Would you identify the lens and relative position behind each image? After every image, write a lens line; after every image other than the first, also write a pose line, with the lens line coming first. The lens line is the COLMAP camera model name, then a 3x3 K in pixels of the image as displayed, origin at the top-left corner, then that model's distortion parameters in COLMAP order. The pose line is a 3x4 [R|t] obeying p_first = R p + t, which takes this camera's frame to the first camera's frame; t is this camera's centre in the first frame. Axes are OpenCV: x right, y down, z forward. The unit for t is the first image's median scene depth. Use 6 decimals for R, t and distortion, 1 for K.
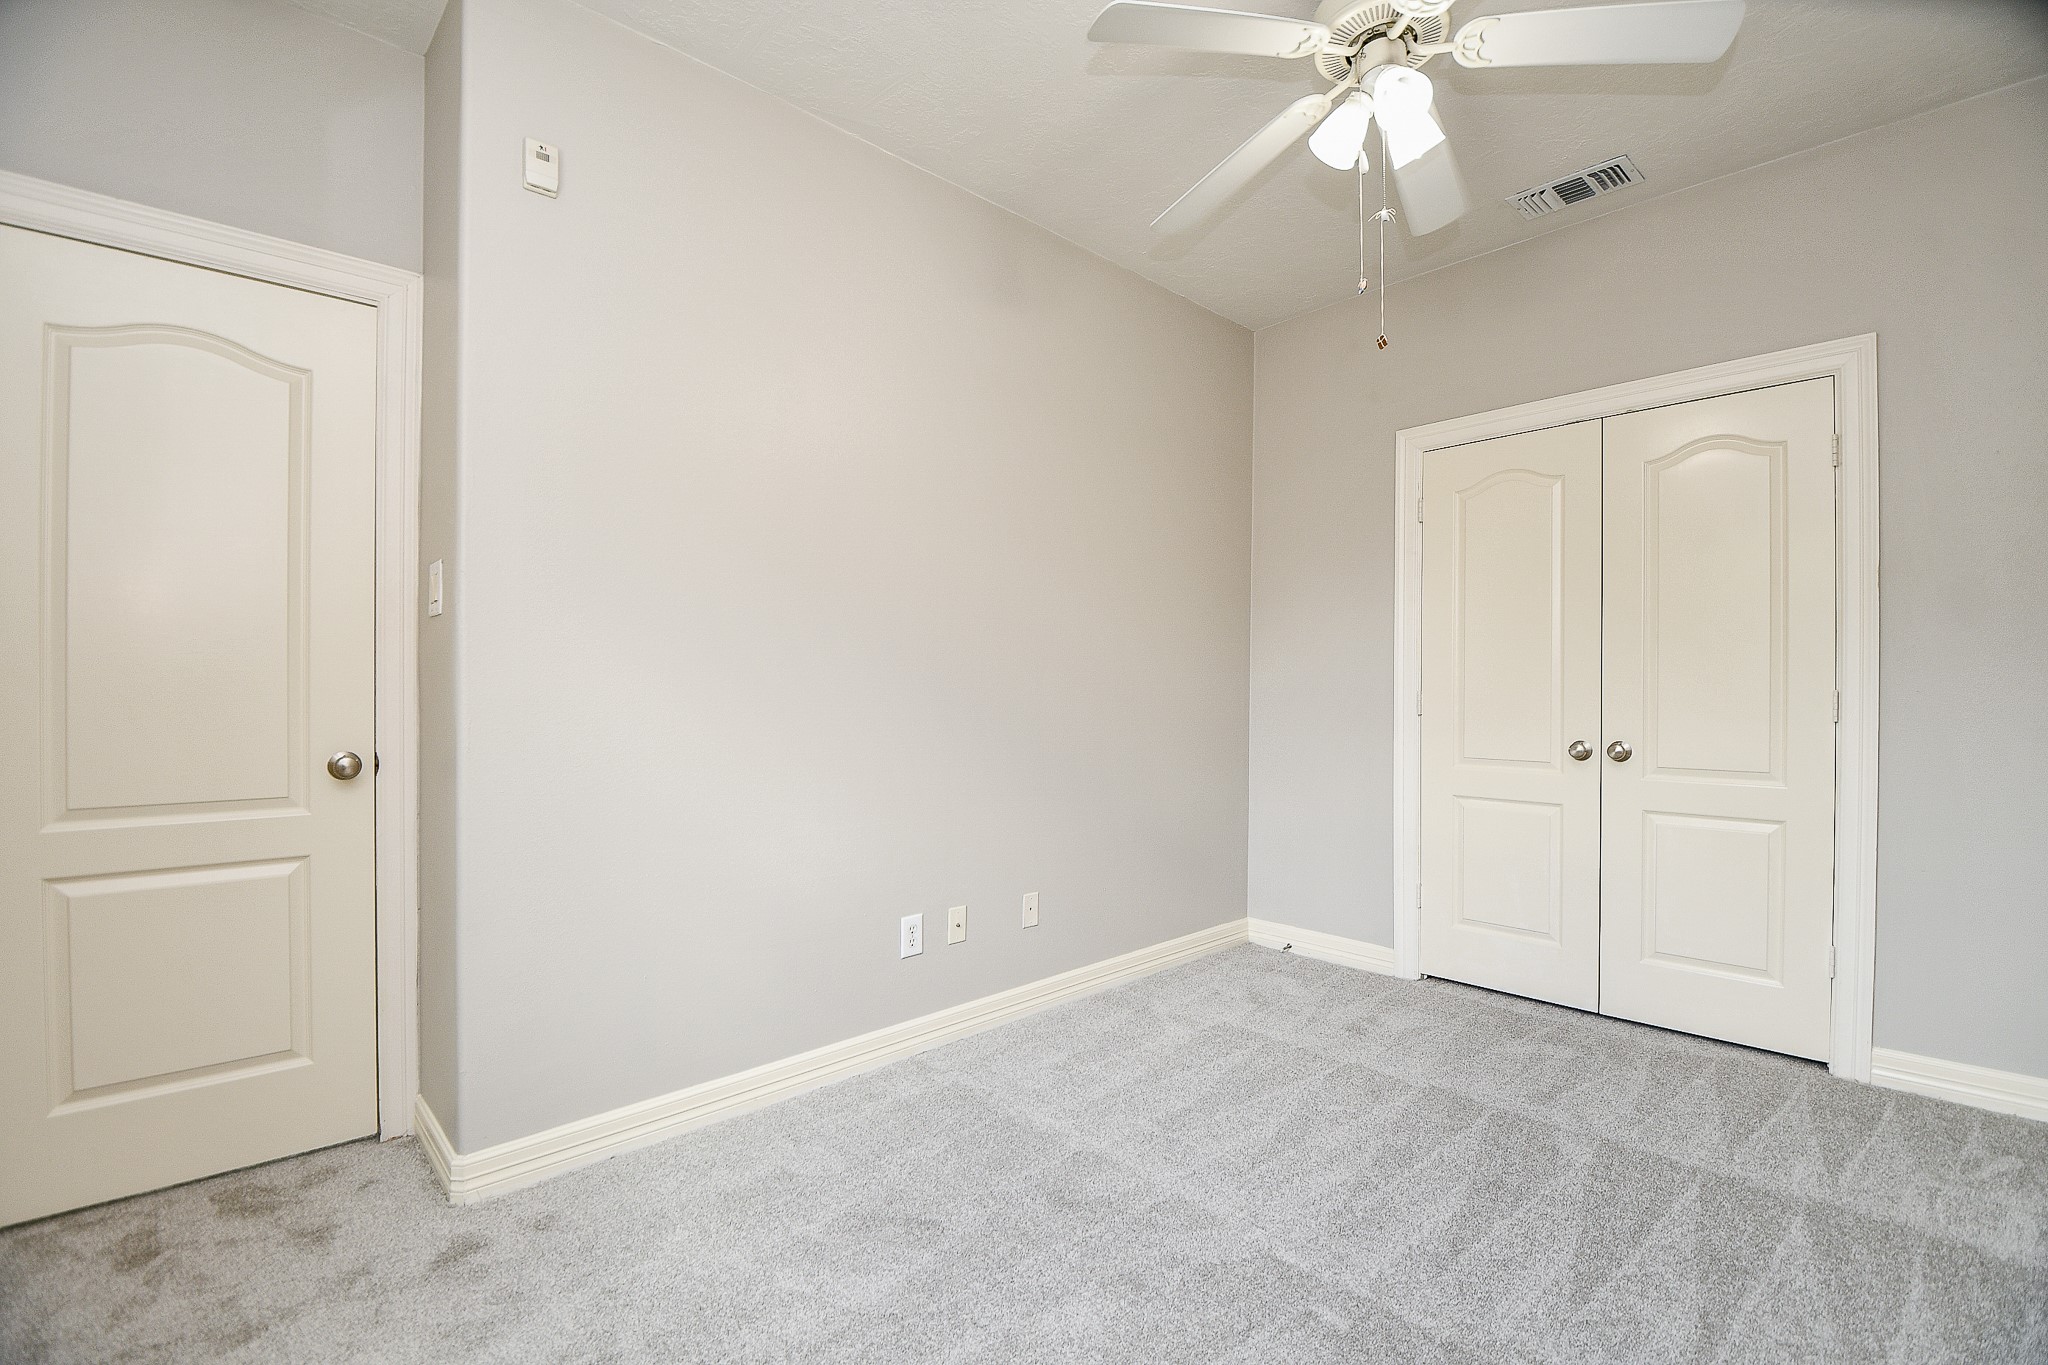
lens RADIAL K [[906.8, 0, 1027.4], [0, 906.8, 682.4], [0, 0, 1]] dist [-0.012922, -0.005824]
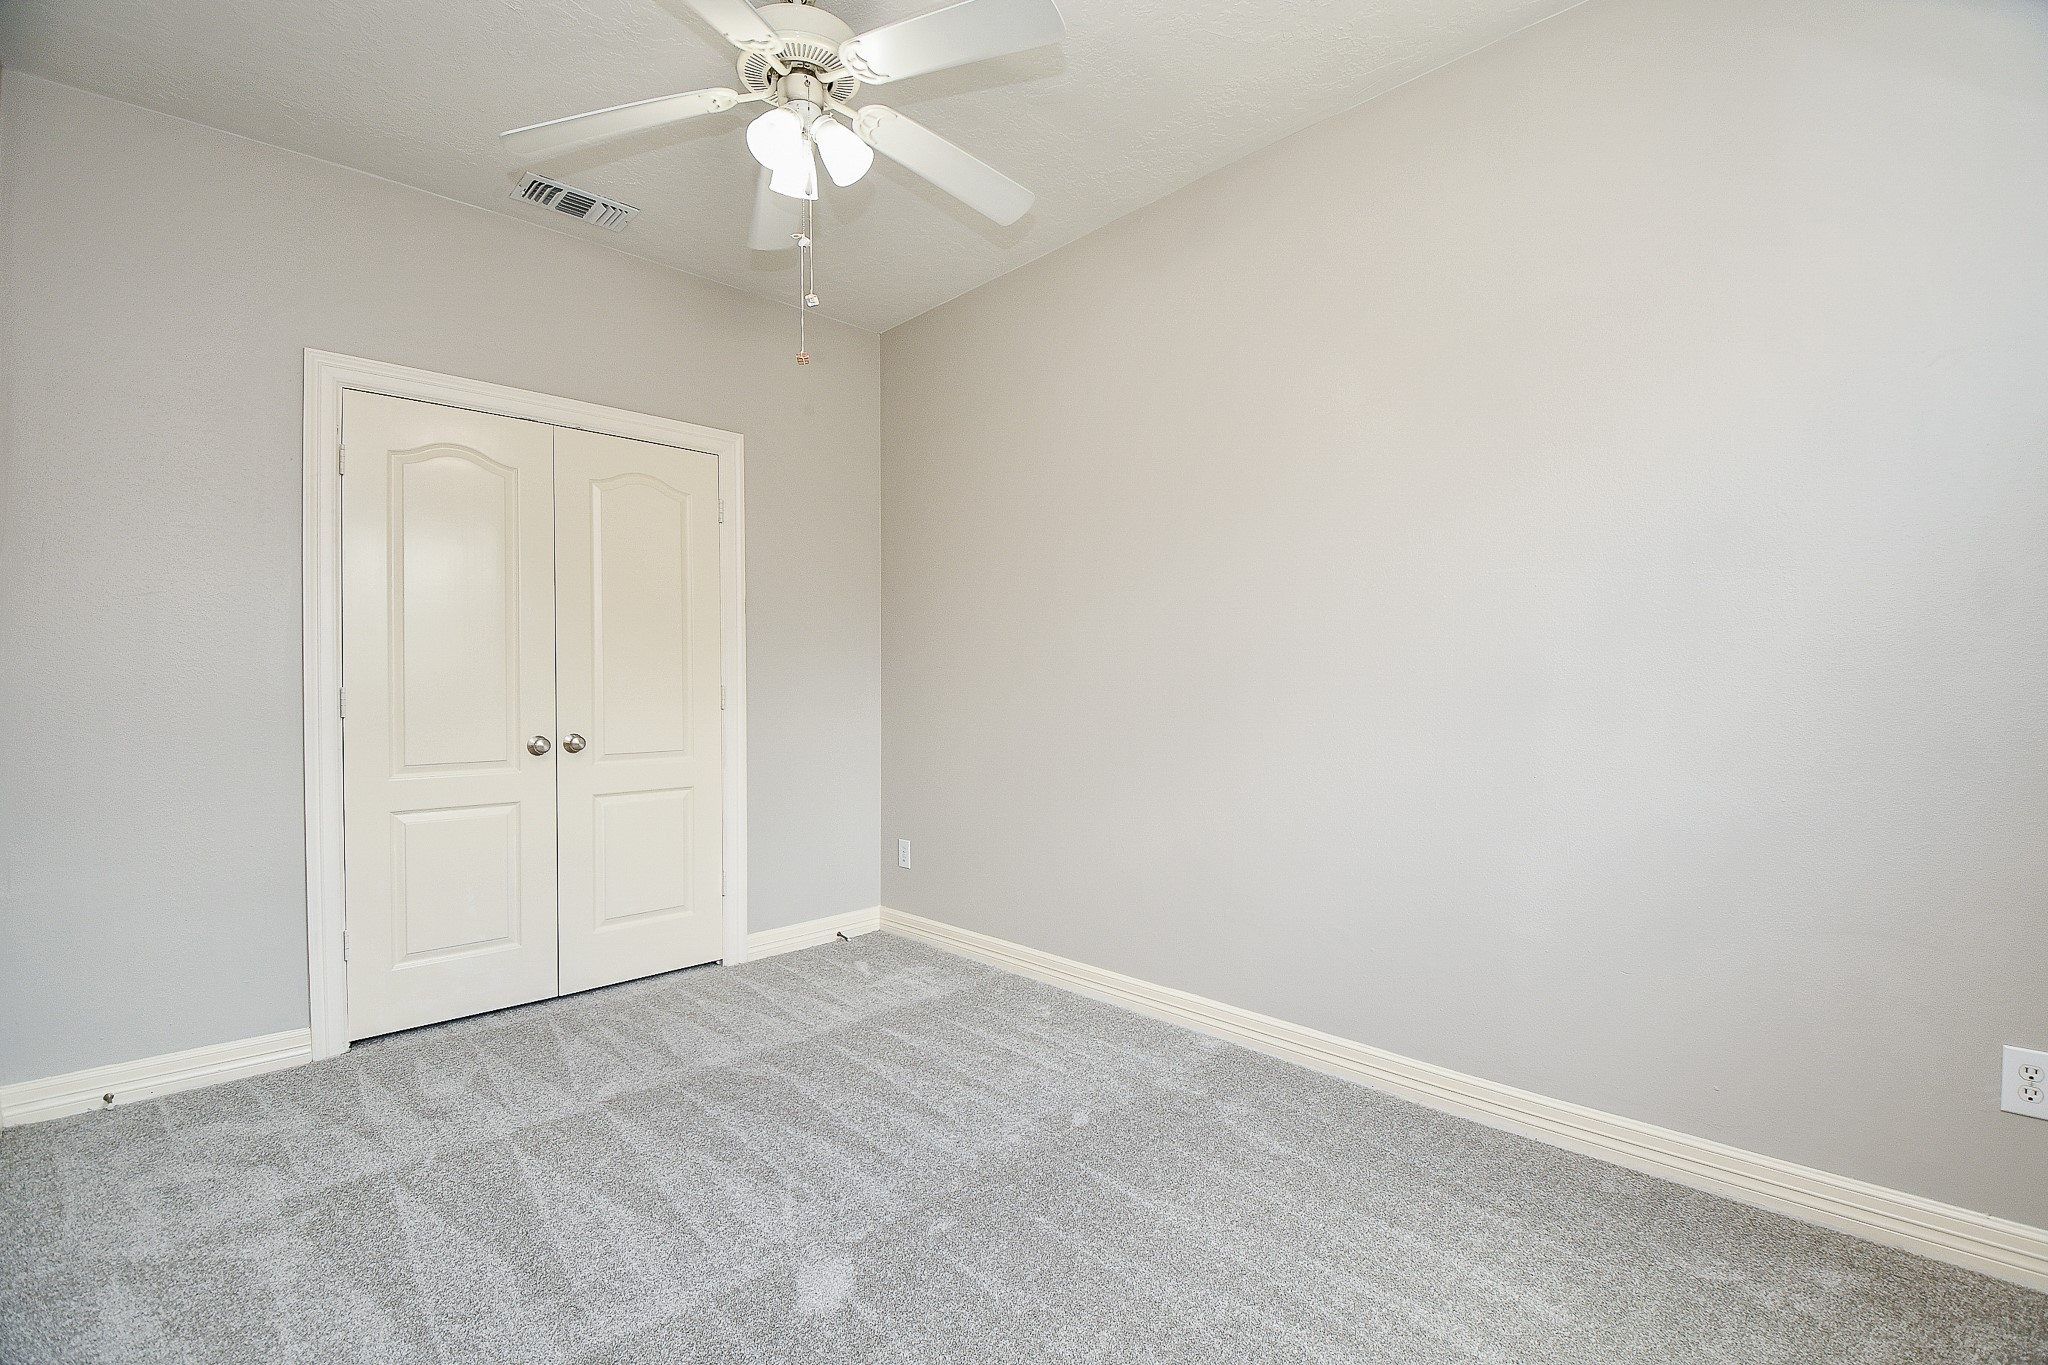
lens RADIAL K [[906.8, 0, 1040.2], [0, 906.8, 688.2], [0, 0, 1]] dist [-0.012922, -0.005824]
pose [[-0.038188, -0.000644, 0.999270, -0.448328], [-0.005595, 0.999984, 0.000431, 0.007648], [-0.999255, -0.005575, -0.038191, 0.503692]]
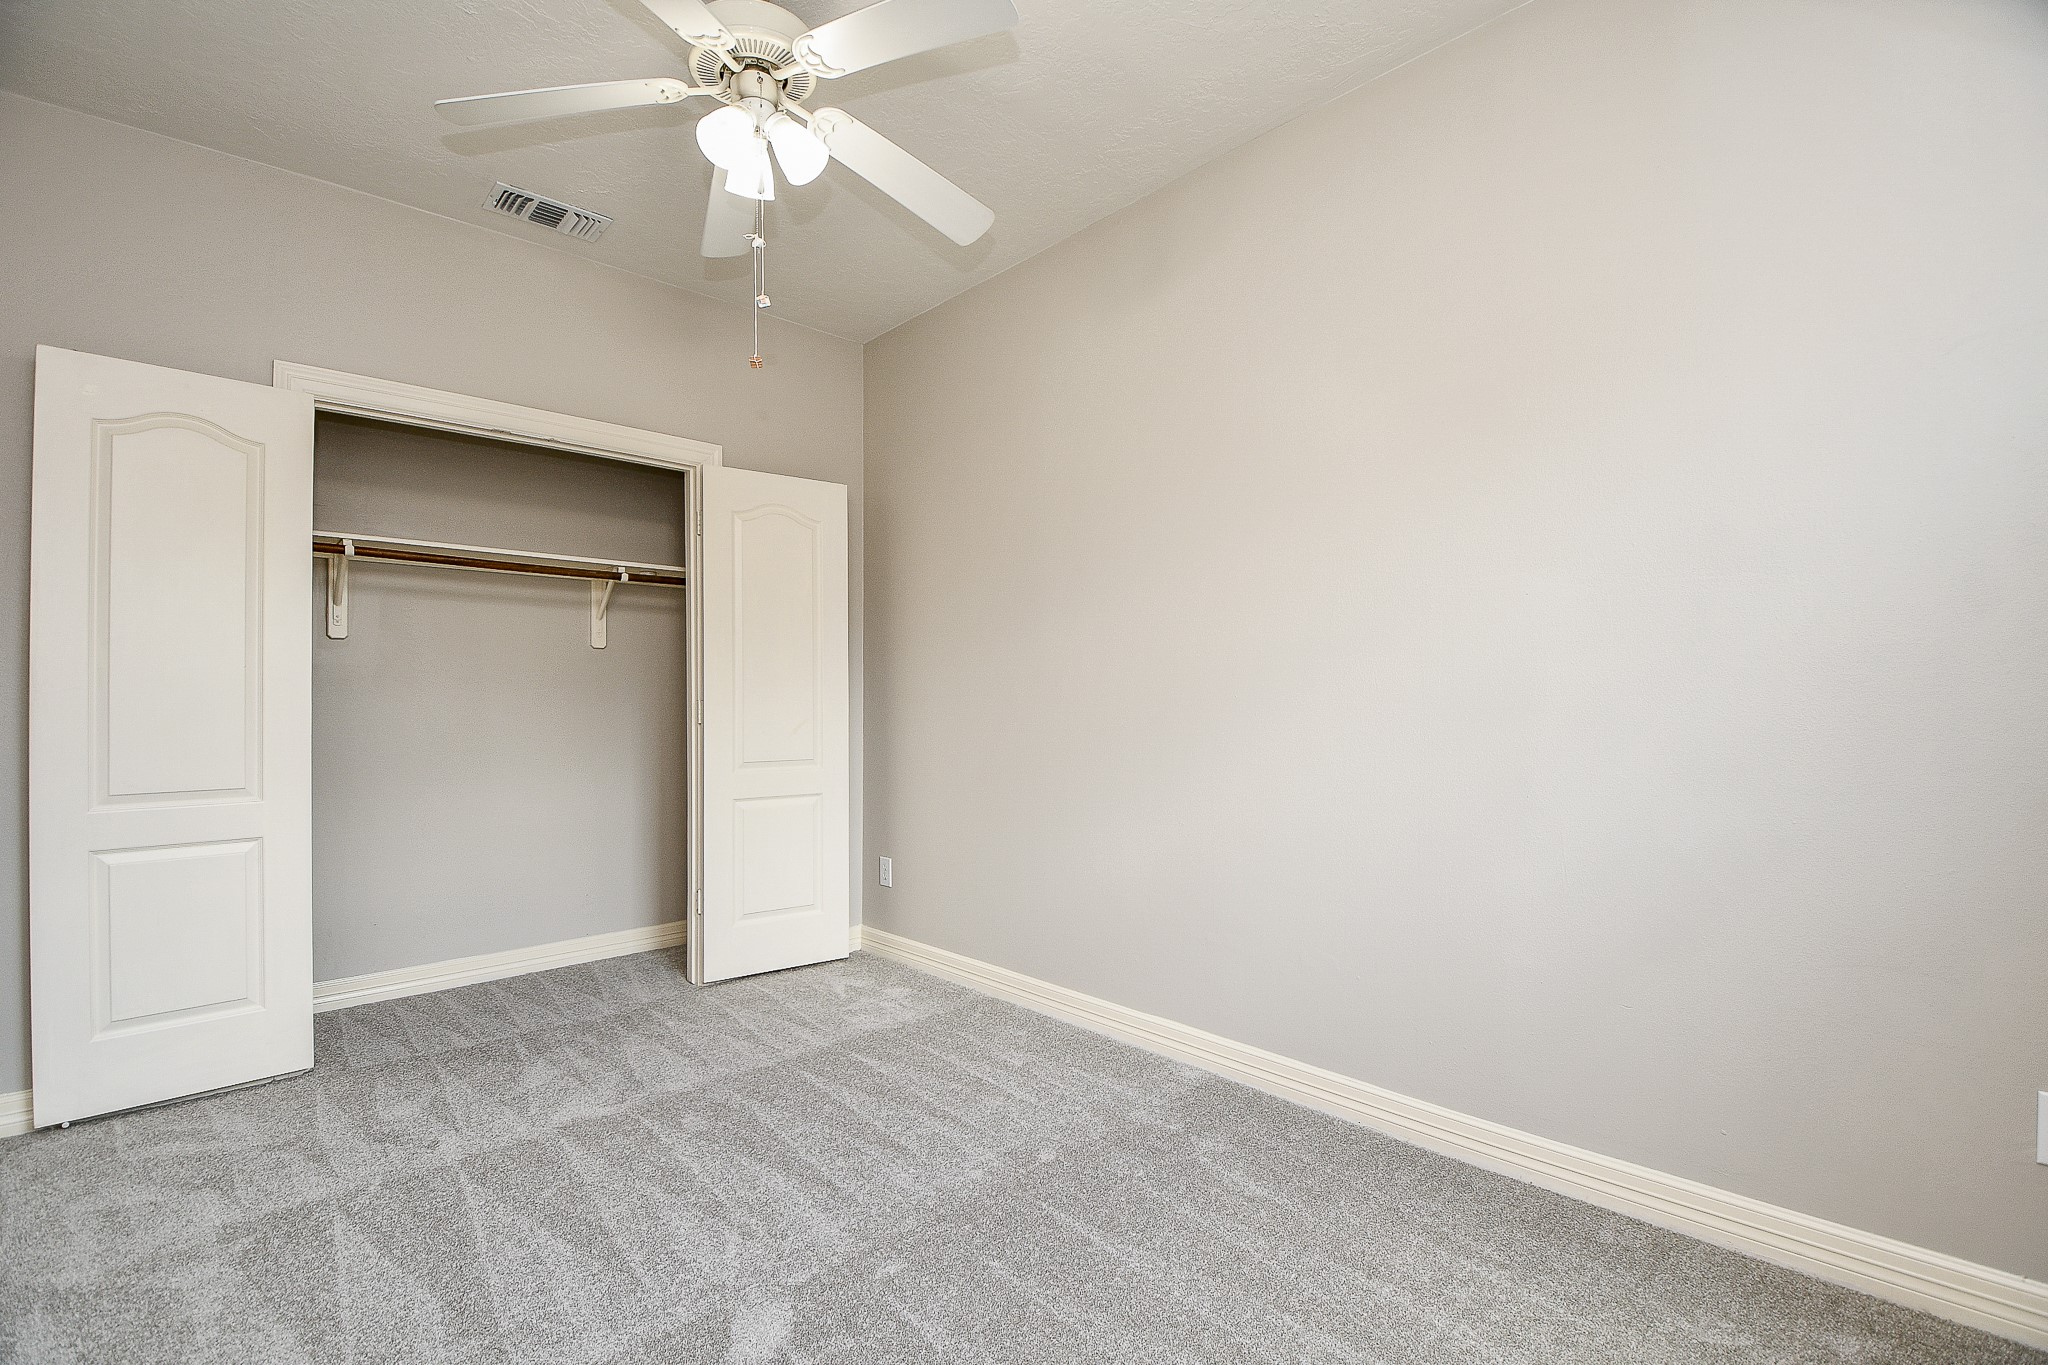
lens RADIAL K [[906.8, 0, 1022.1], [0, 906.8, 696.6], [0, 0, 1]] dist [-0.012922, -0.005824]
pose [[-0.007223, 0.006243, 0.999954, -0.418012], [-0.007201, 0.999954, -0.006295, 0.006384], [-0.999948, -0.007246, -0.007177, 0.464544]]
